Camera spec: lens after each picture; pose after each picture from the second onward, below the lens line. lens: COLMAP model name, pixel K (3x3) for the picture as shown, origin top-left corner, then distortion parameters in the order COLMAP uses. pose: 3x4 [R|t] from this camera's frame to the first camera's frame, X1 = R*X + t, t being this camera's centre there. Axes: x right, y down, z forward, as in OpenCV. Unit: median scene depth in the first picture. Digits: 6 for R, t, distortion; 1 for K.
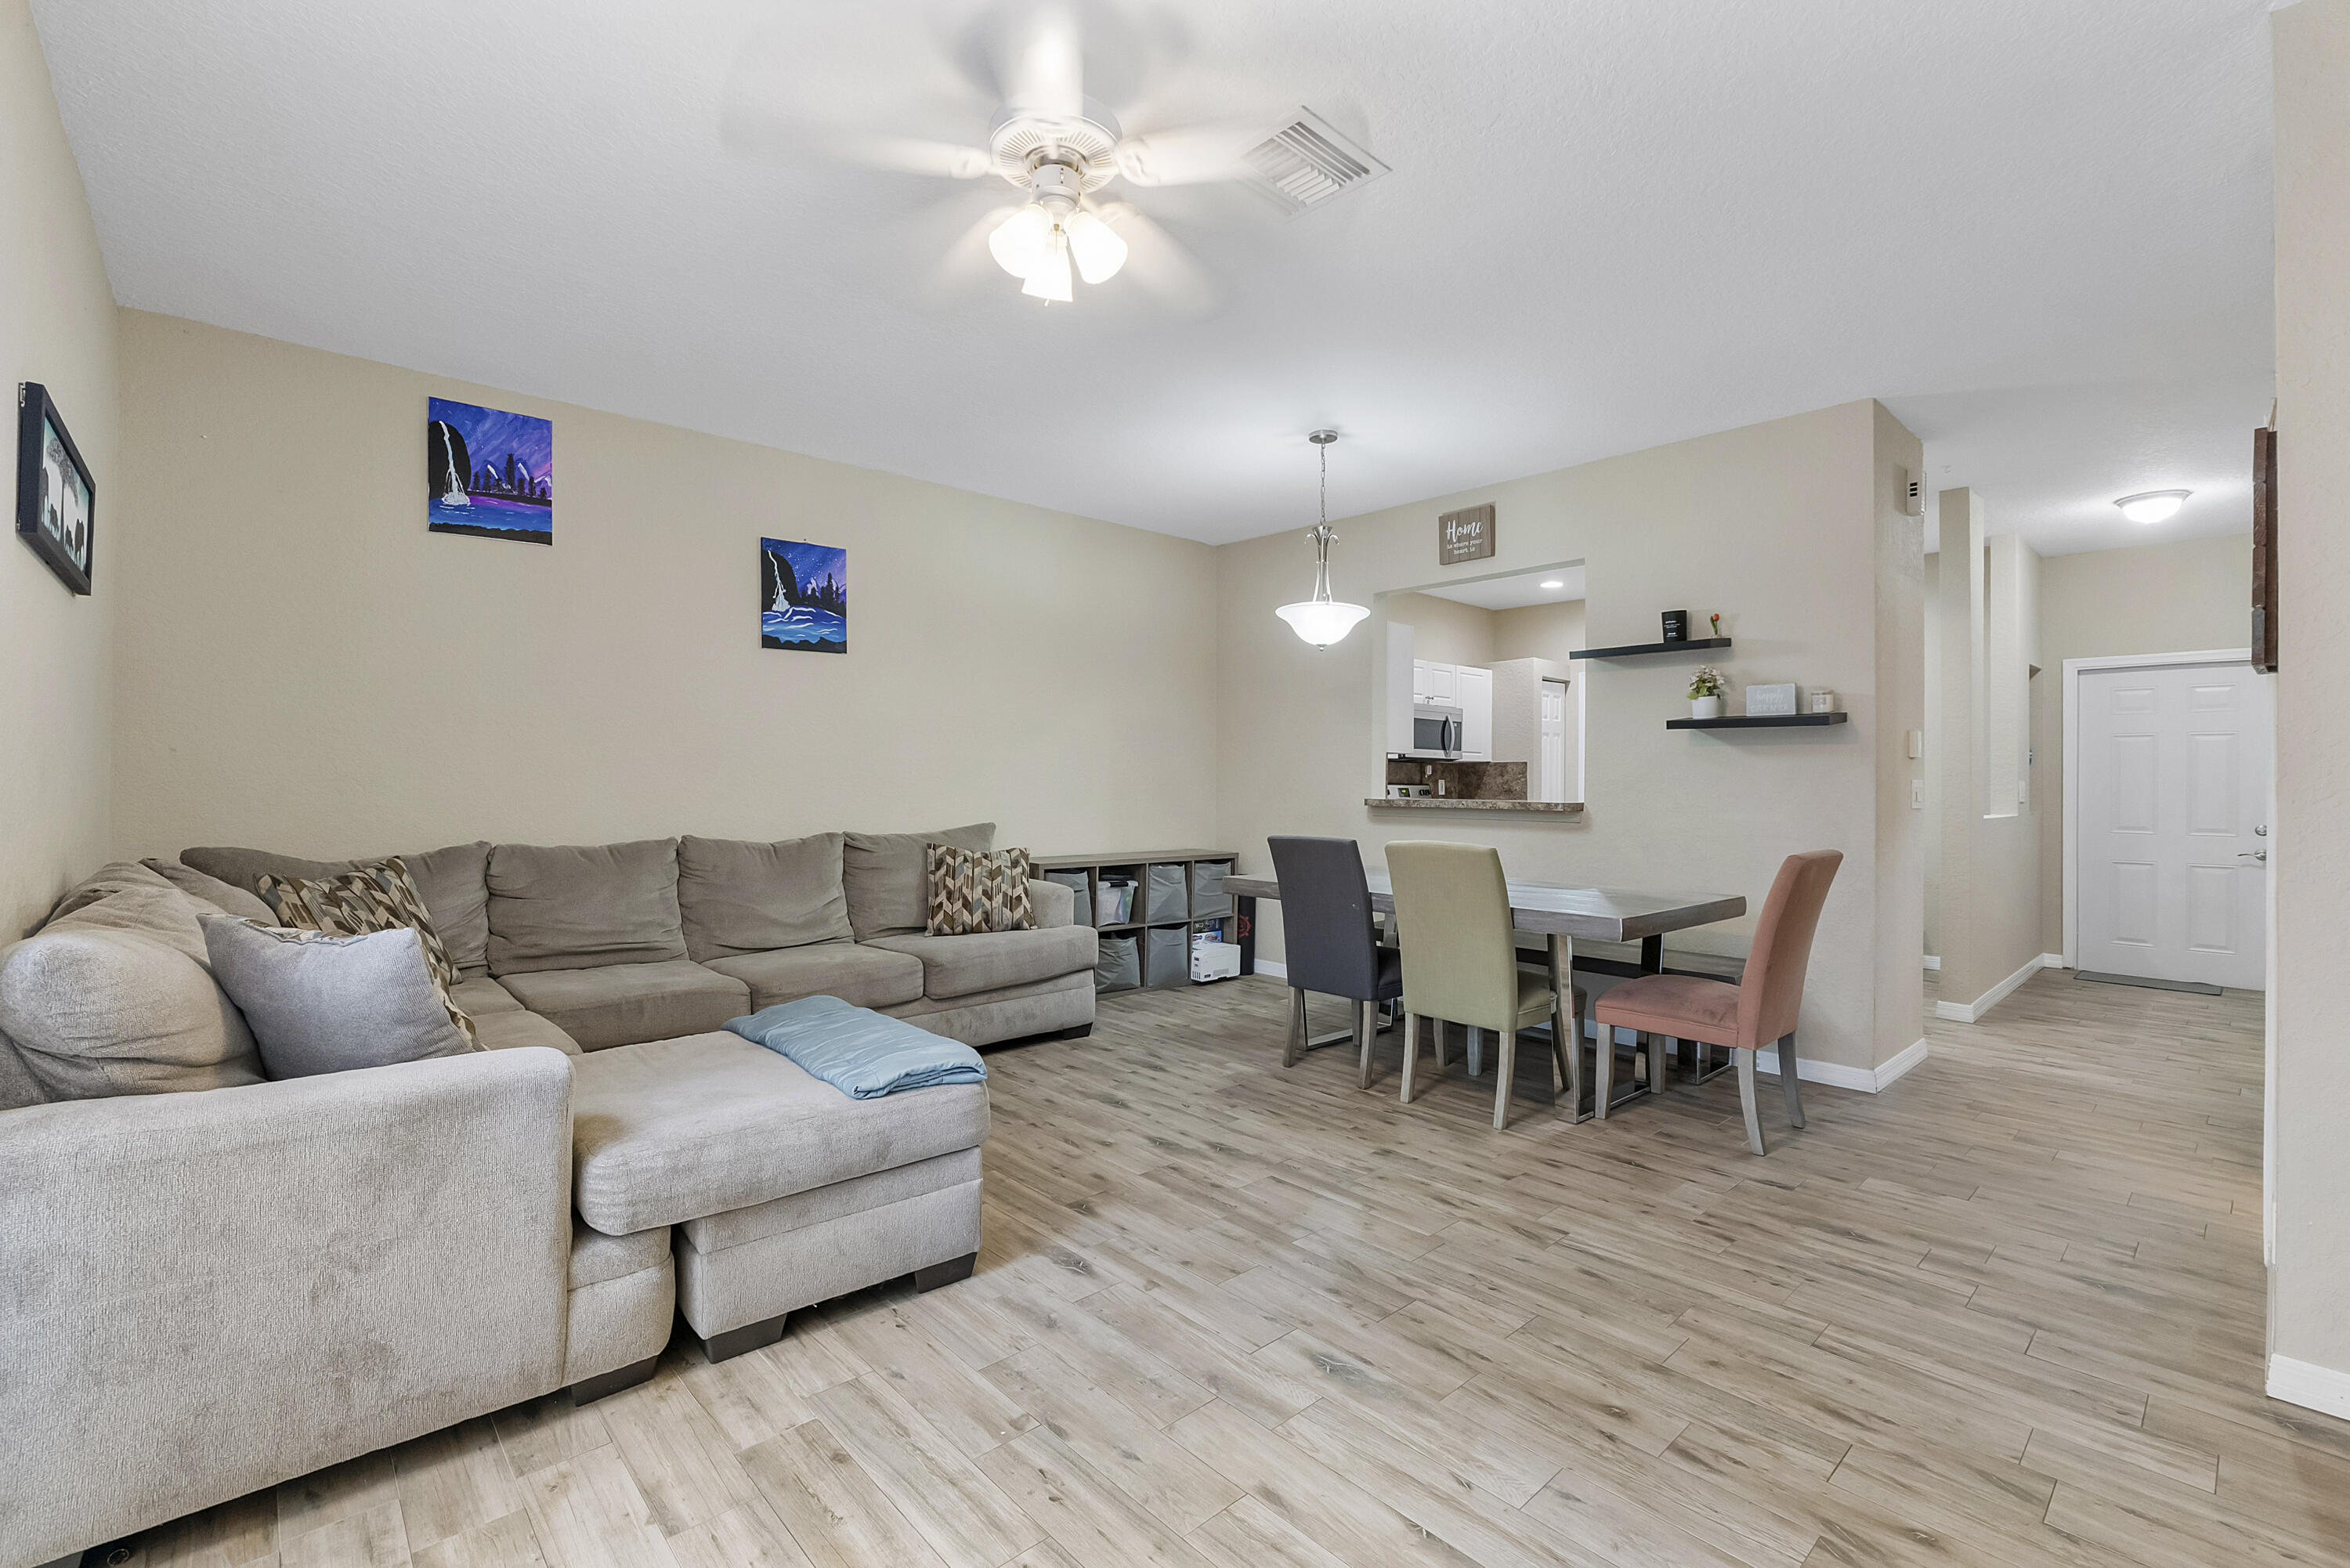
lens RADIAL K [[1002.1, 0, 1189.6], [0, 1002.1, 782.8], [0, 0, 1]] dist [-0.006604, -0.000444]
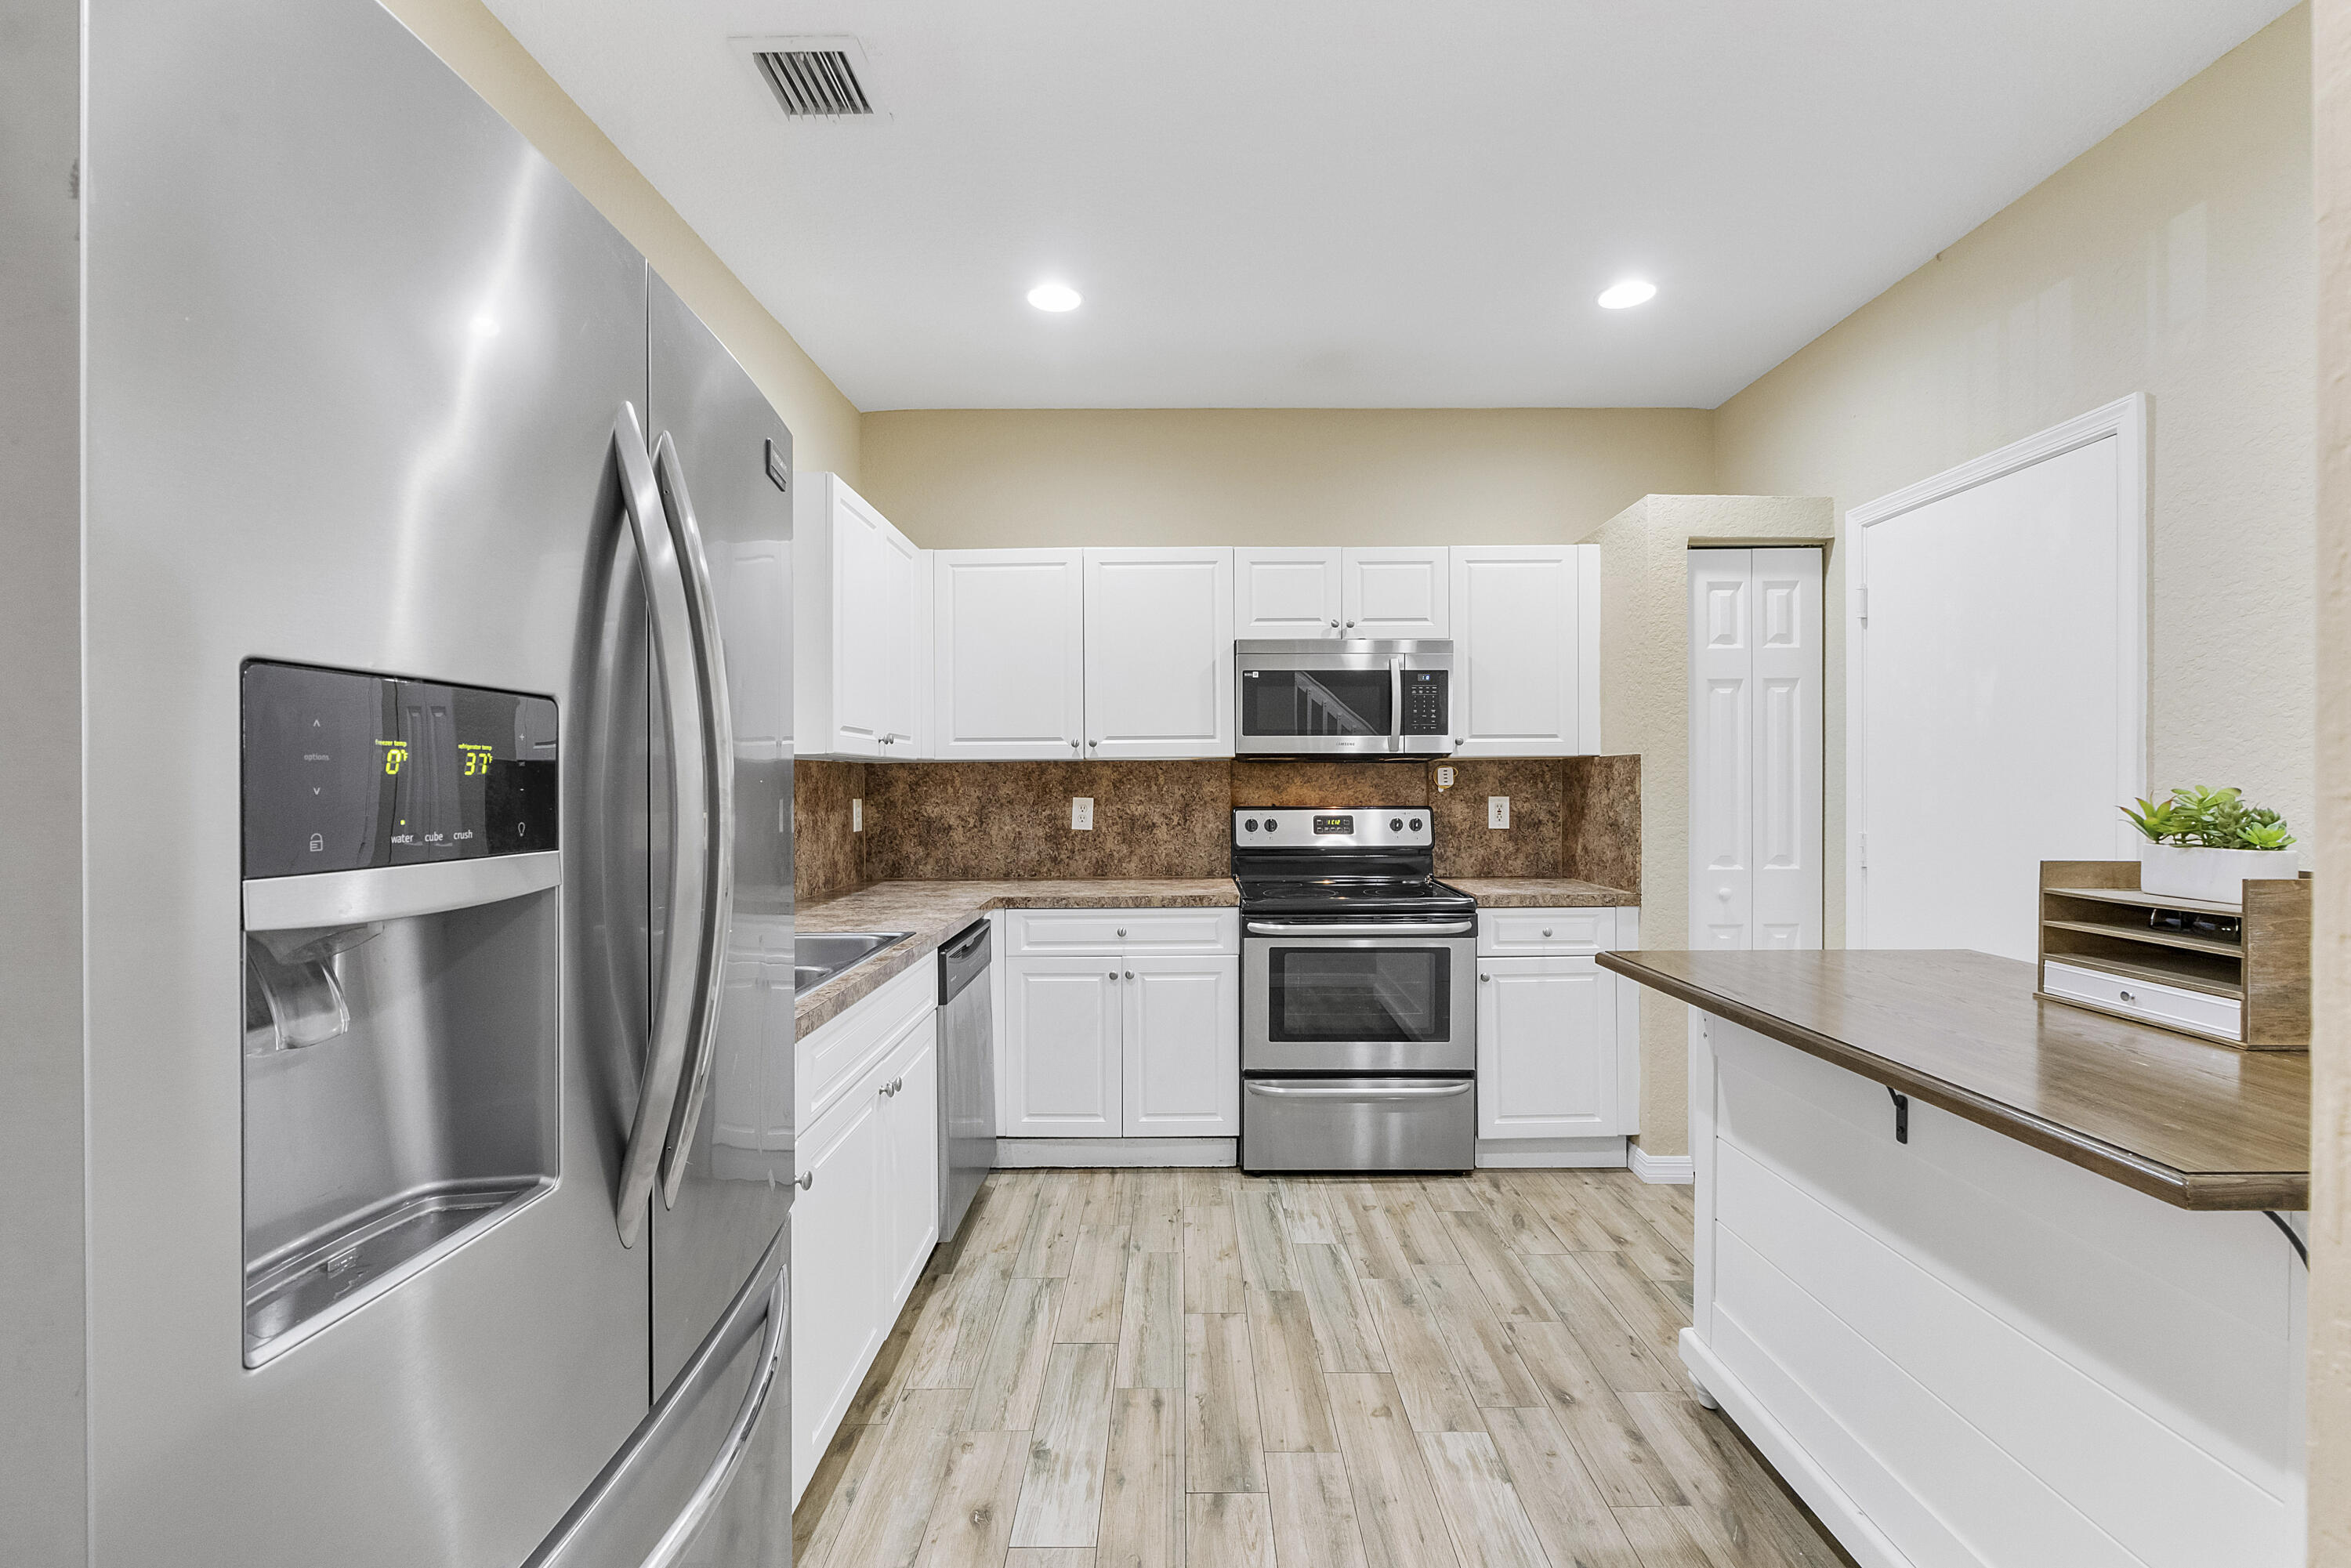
lens RADIAL K [[1002.5, 0, 1176.5], [0, 1002.5, 783.9], [0, 0, 1]] dist [-0.006604, -0.000444]
pose [[0.729589, -0.003661, -0.683876, 1.048555], [0.010268, 0.999932, 0.005601, -0.027913], [0.683808, -0.011109, 0.729577, 1.265865]]
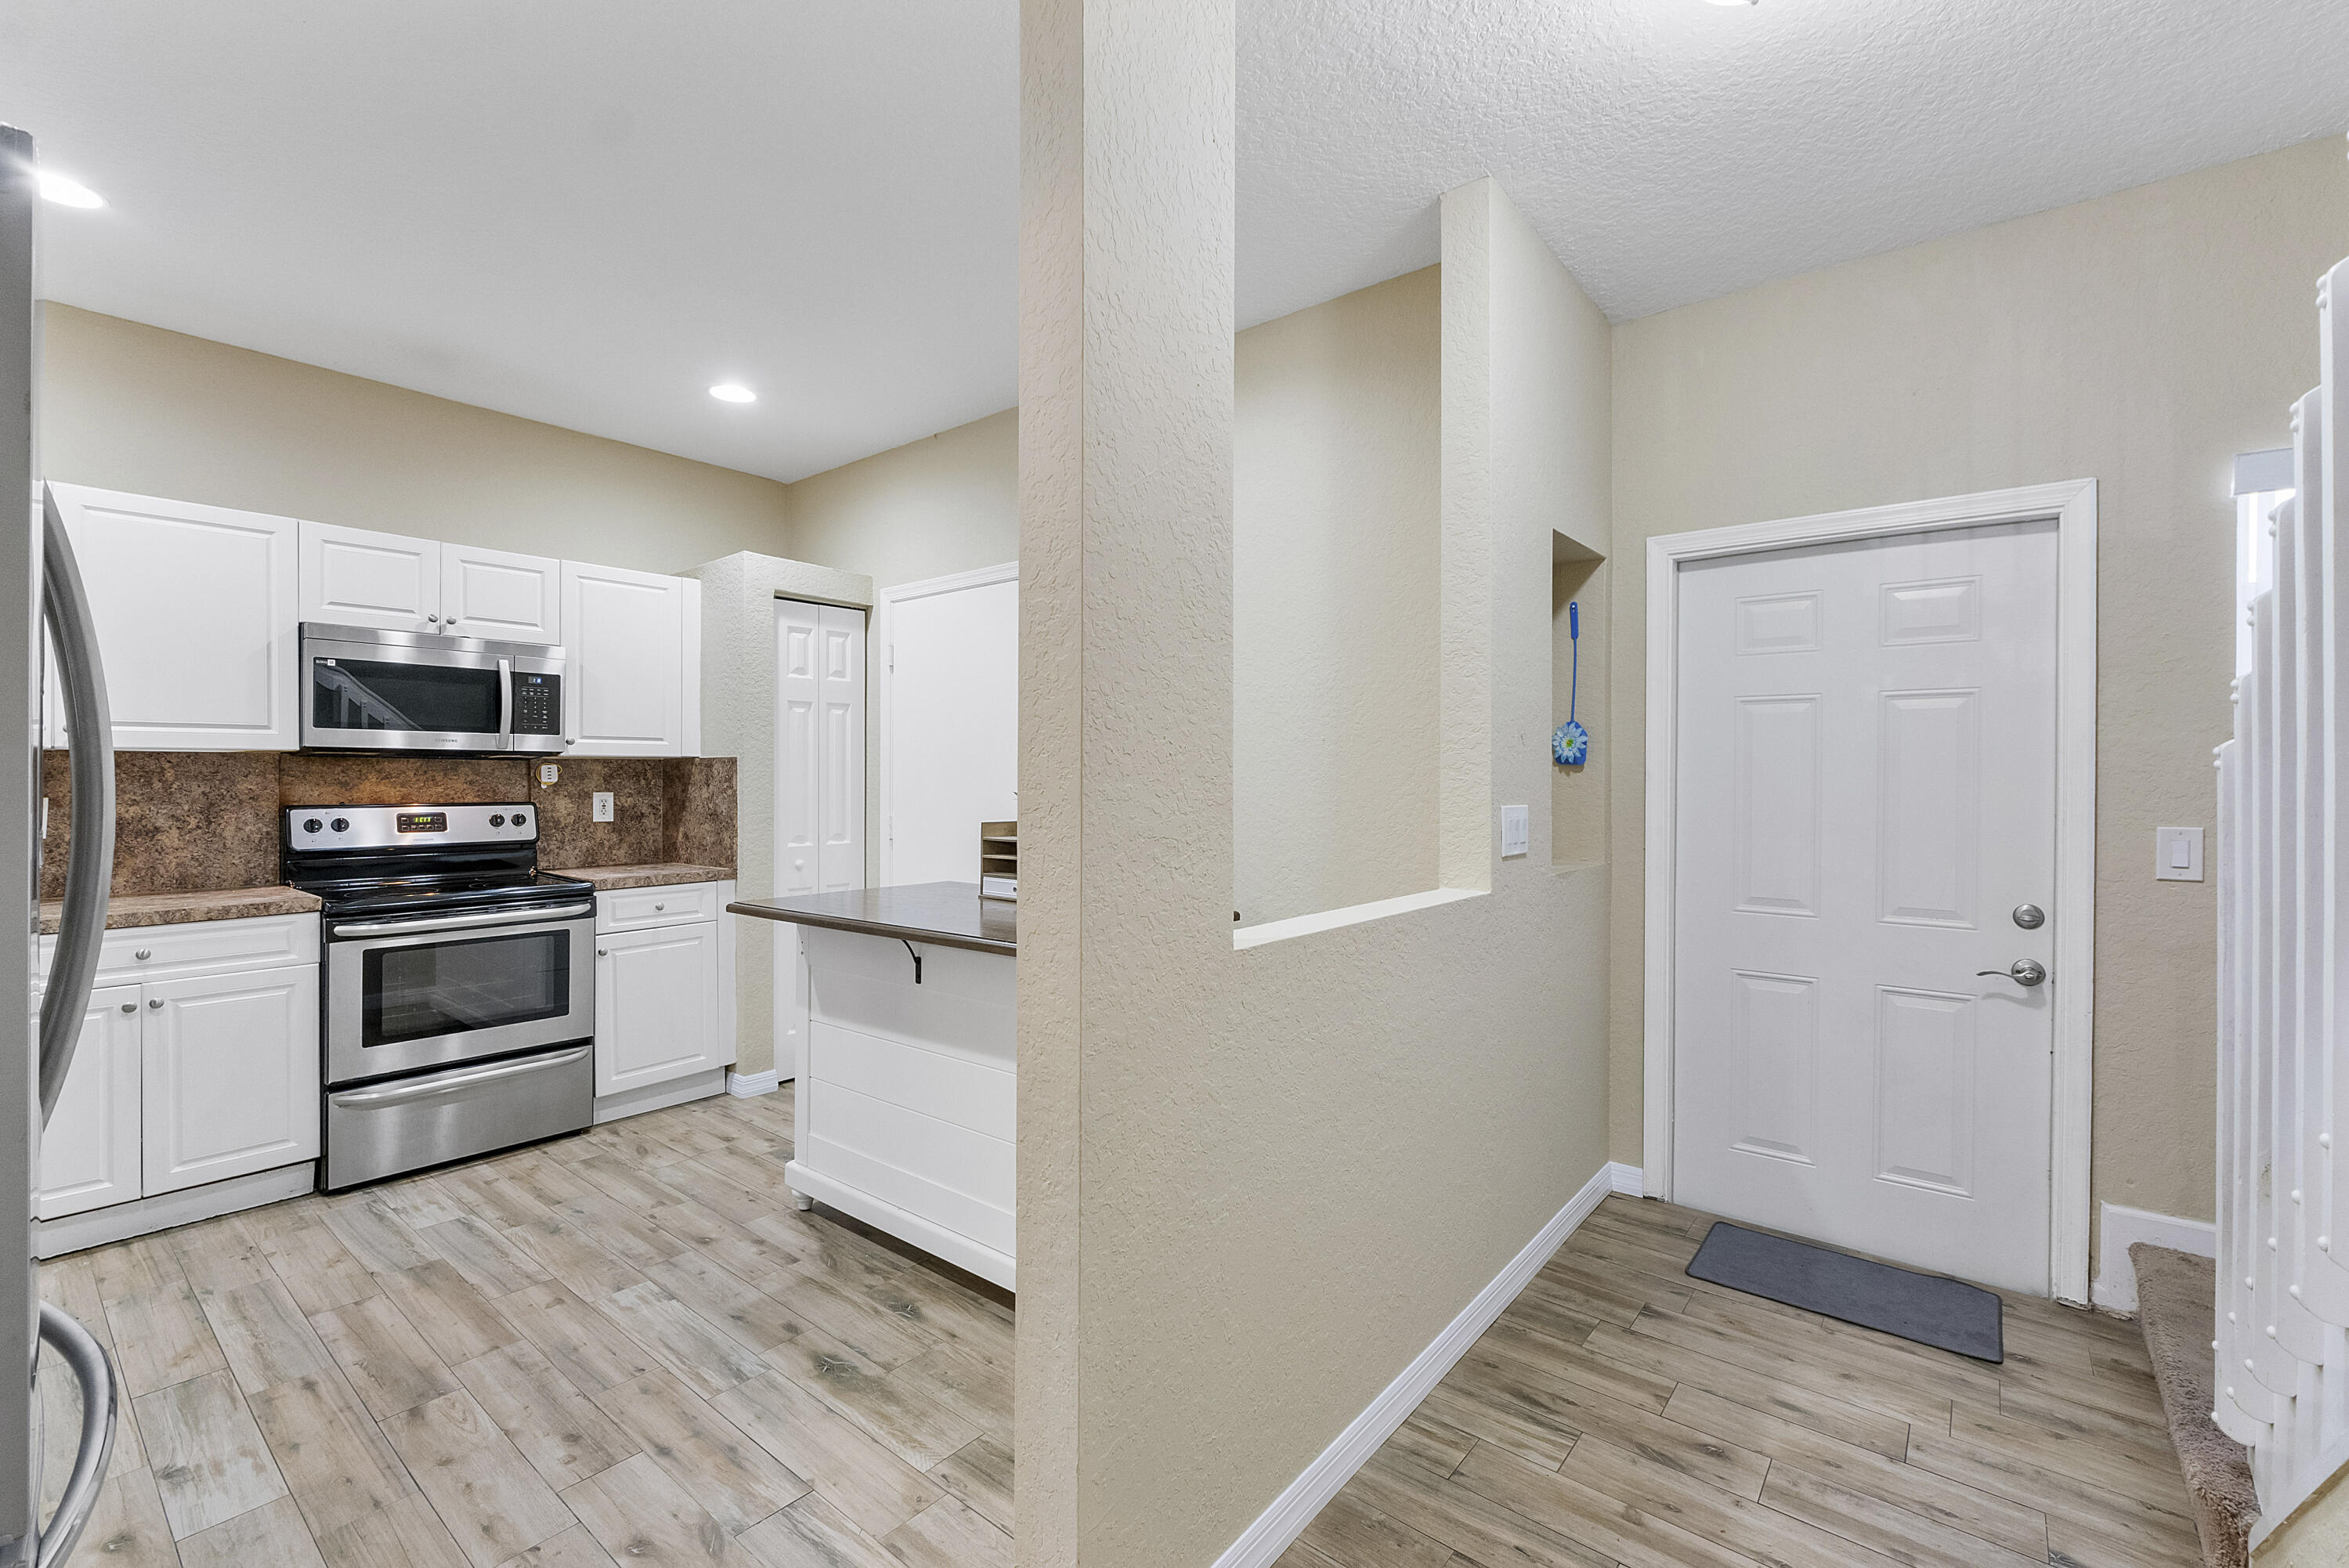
lens RADIAL K [[1001.7, 0, 1190.5], [0, 1001.7, 780.9], [0, 0, 1]] dist [-0.006604, -0.000444]
pose [[0.988522, -0.003450, 0.151035, 1.070690], [0.002079, 0.999955, 0.009235, -0.027758], [-0.151060, -0.008815, 0.988485, 1.023988]]
